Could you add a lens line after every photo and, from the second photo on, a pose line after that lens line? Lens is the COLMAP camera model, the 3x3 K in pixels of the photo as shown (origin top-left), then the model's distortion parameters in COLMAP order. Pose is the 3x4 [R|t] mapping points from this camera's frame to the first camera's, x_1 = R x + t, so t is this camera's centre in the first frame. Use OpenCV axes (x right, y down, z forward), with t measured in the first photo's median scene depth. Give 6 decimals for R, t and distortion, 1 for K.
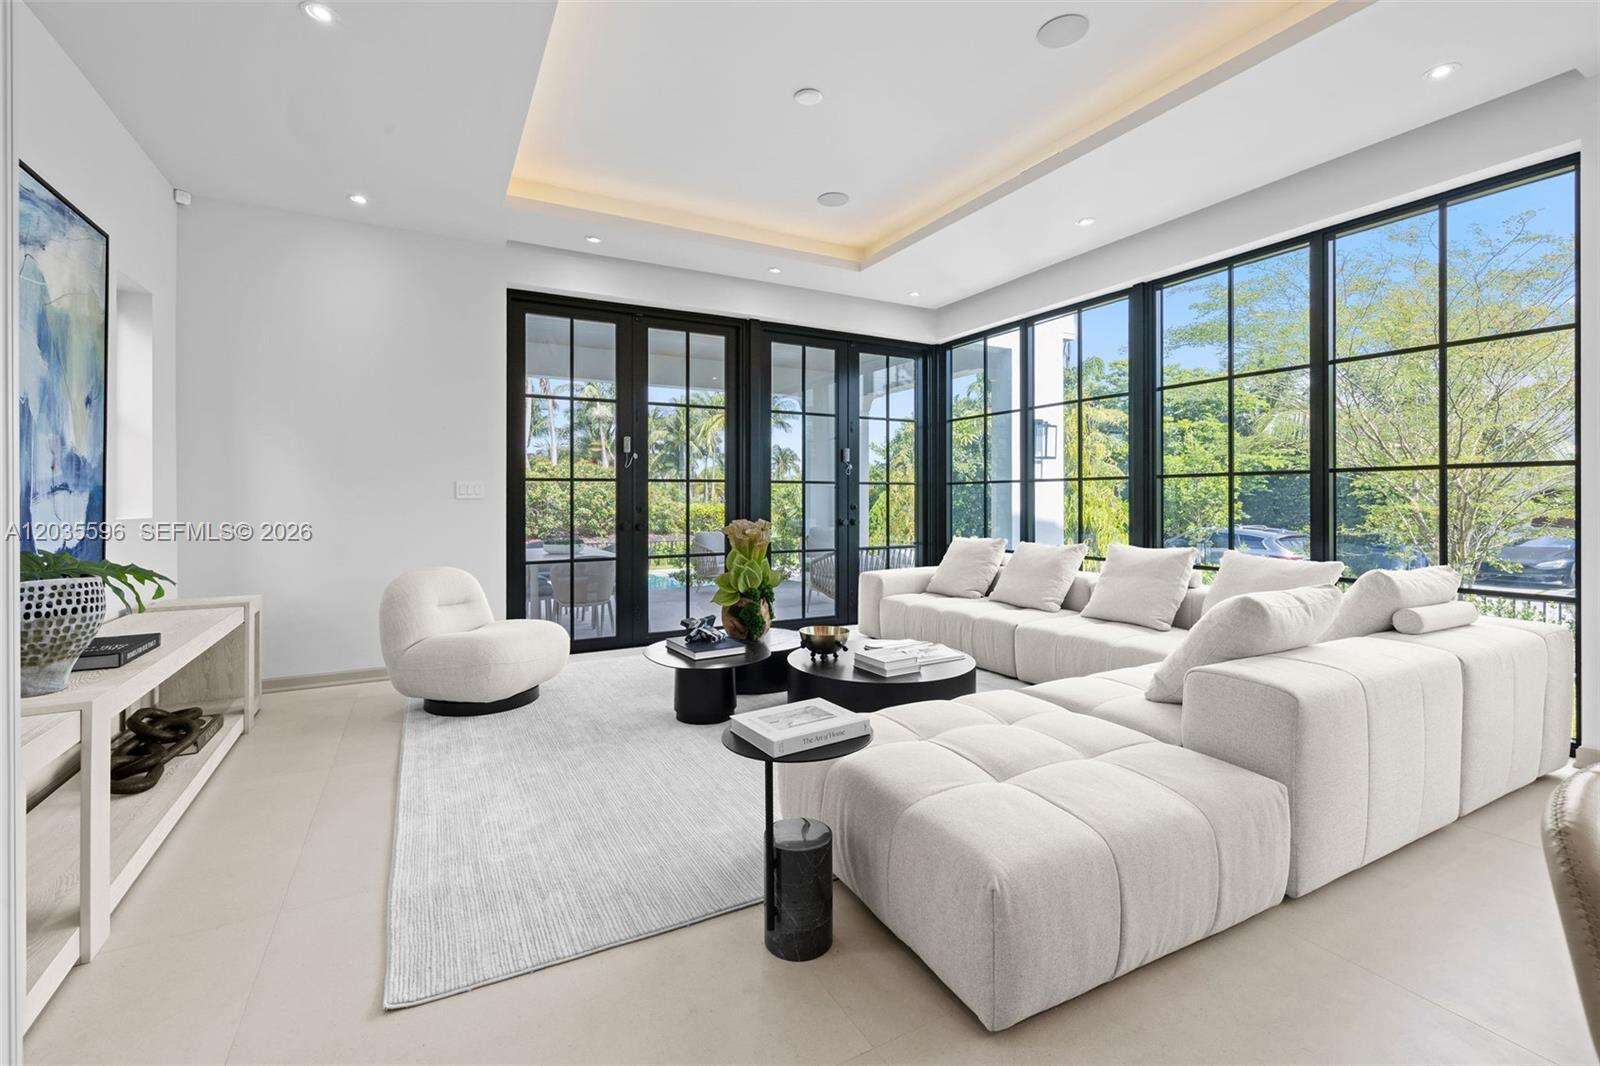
lens RADIAL K [[685.4, 0, 791.3], [0, 685.4, 495.2], [0, 0, 1]] dist [0.003621, -0.002769]
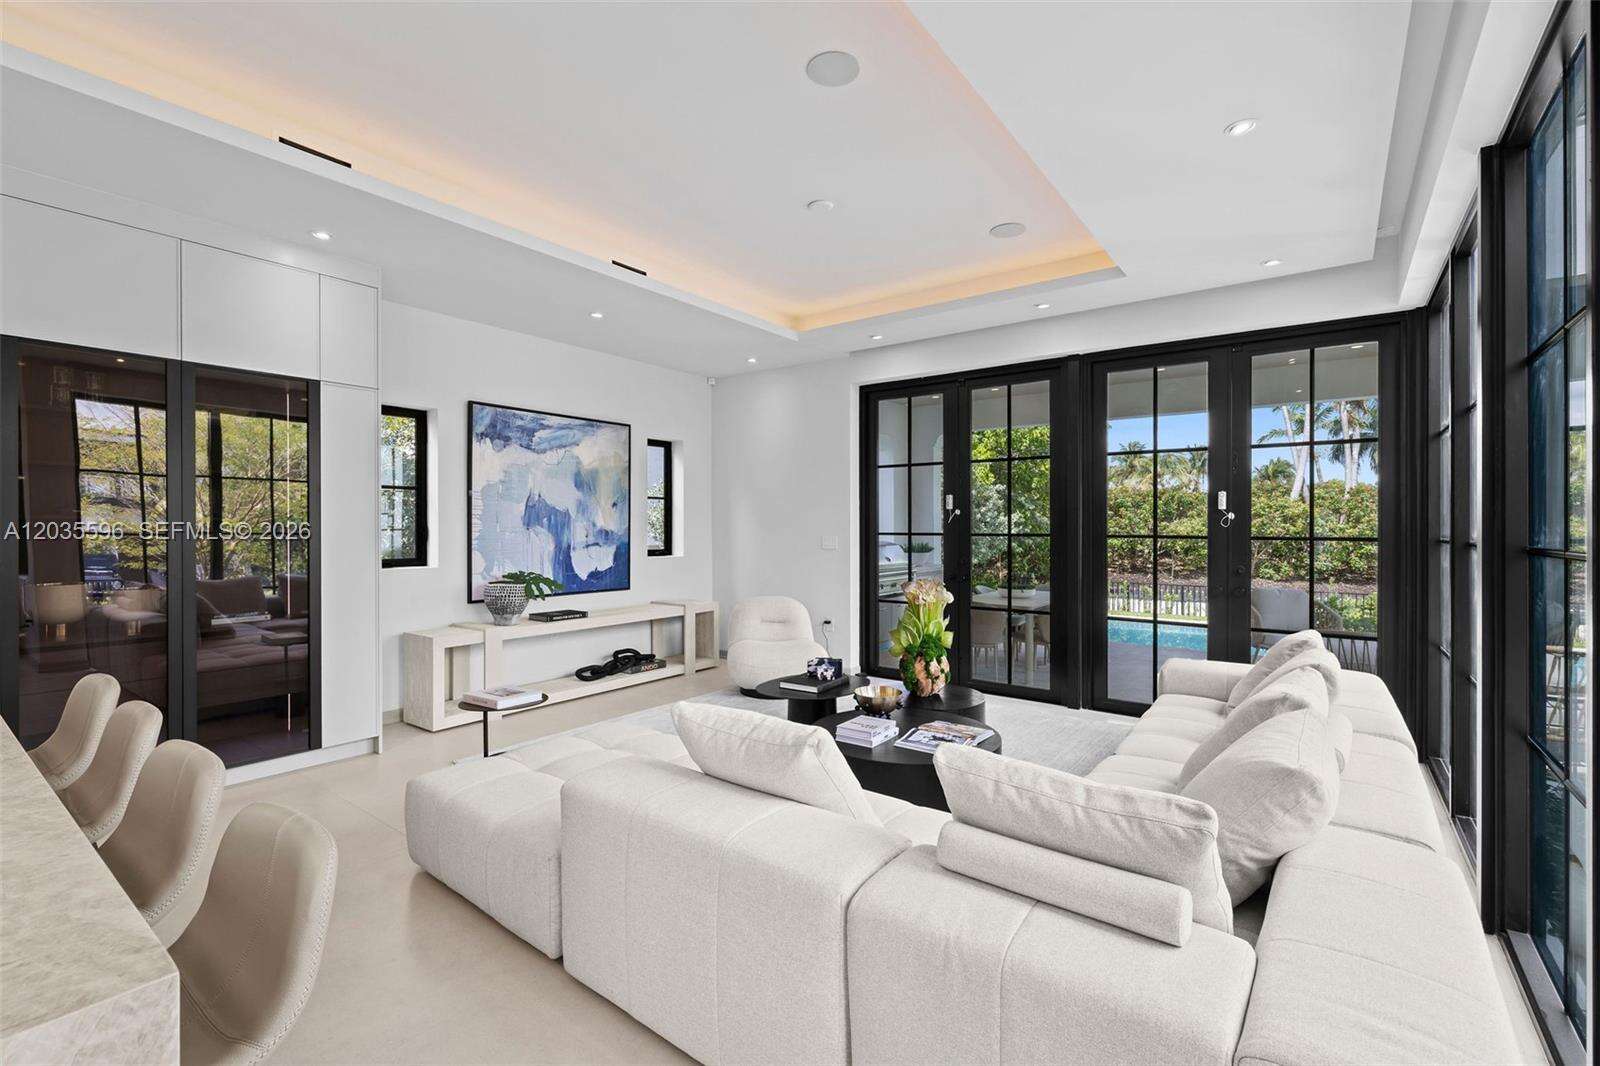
lens RADIAL K [[685.4, 0, 813.3], [0, 685.4, 527.4], [0, 0, 1]] dist [0.003621, -0.002769]
pose [[0.432062, 0.004628, -0.901832, 0.885384], [0.001581, 0.999981, 0.005889, -0.053436], [0.901843, -0.003970, 0.432046, 0.438027]]
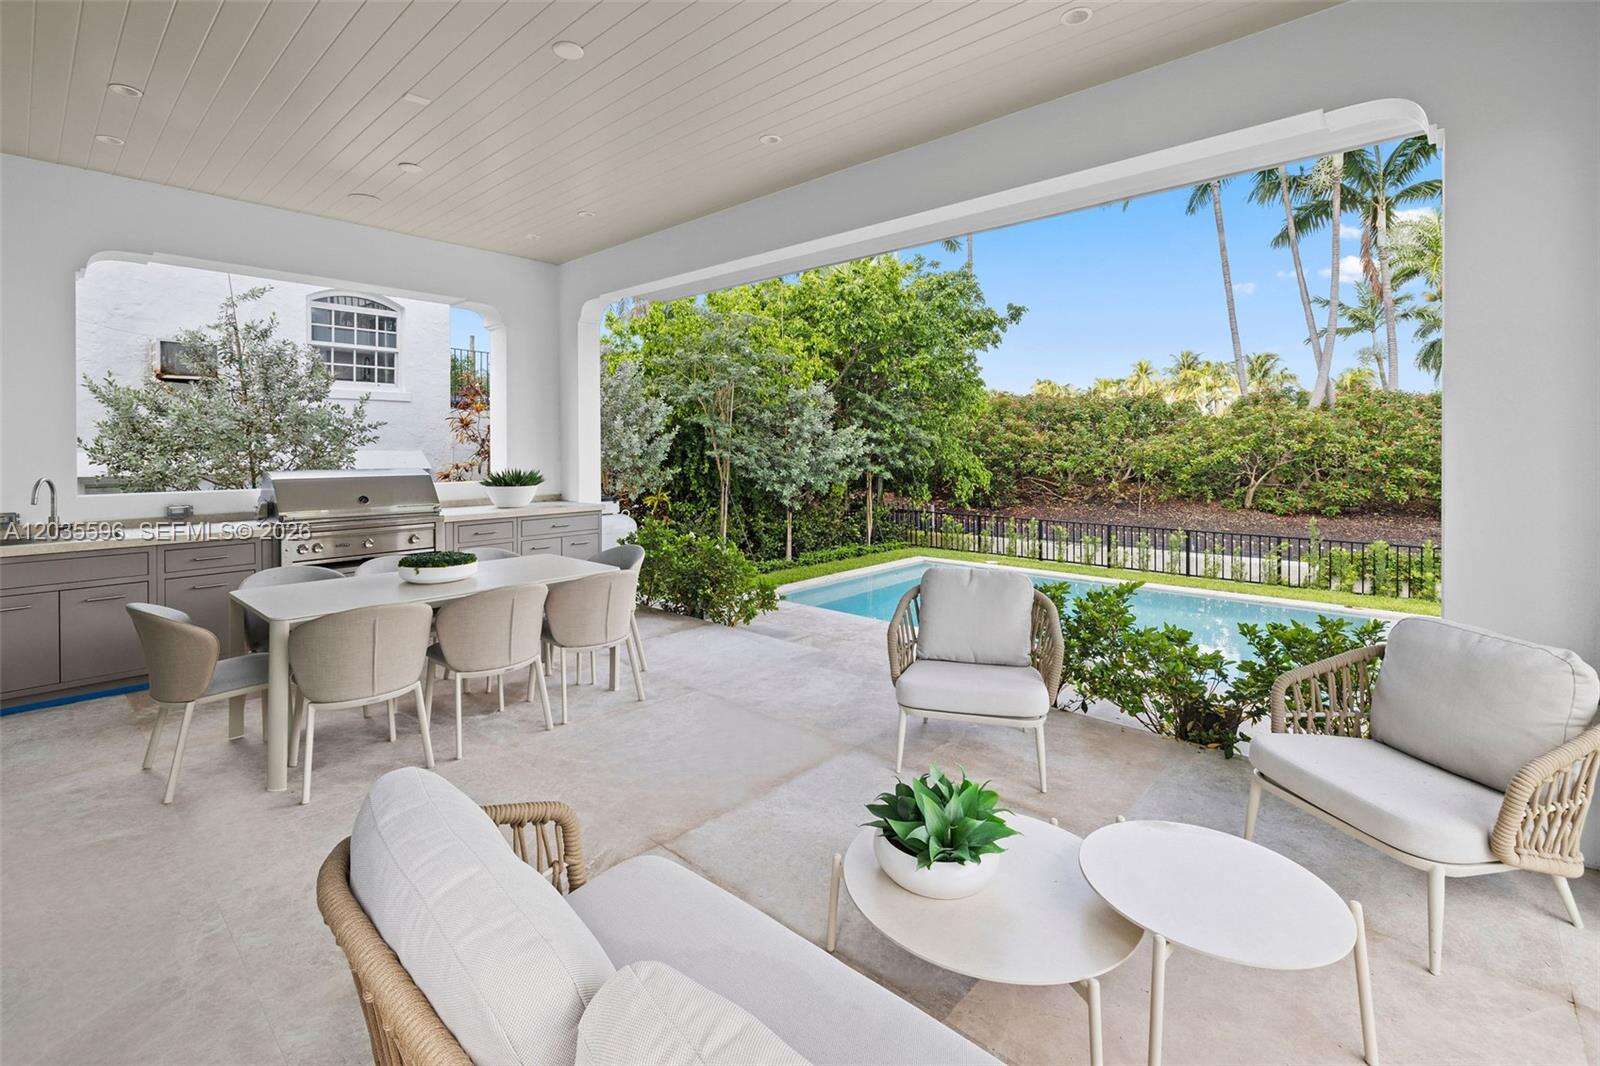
lens RADIAL K [[685.4, 0, 774.5], [0, 685.4, 451.8], [0, 0, 1]] dist [0.003621, -0.002769]
pose [[0.331614, 0.012500, -0.943332, 0.437744], [0.006171, 0.999862, 0.015419, -0.055267], [0.943395, -0.010934, 0.331491, 1.890297]]
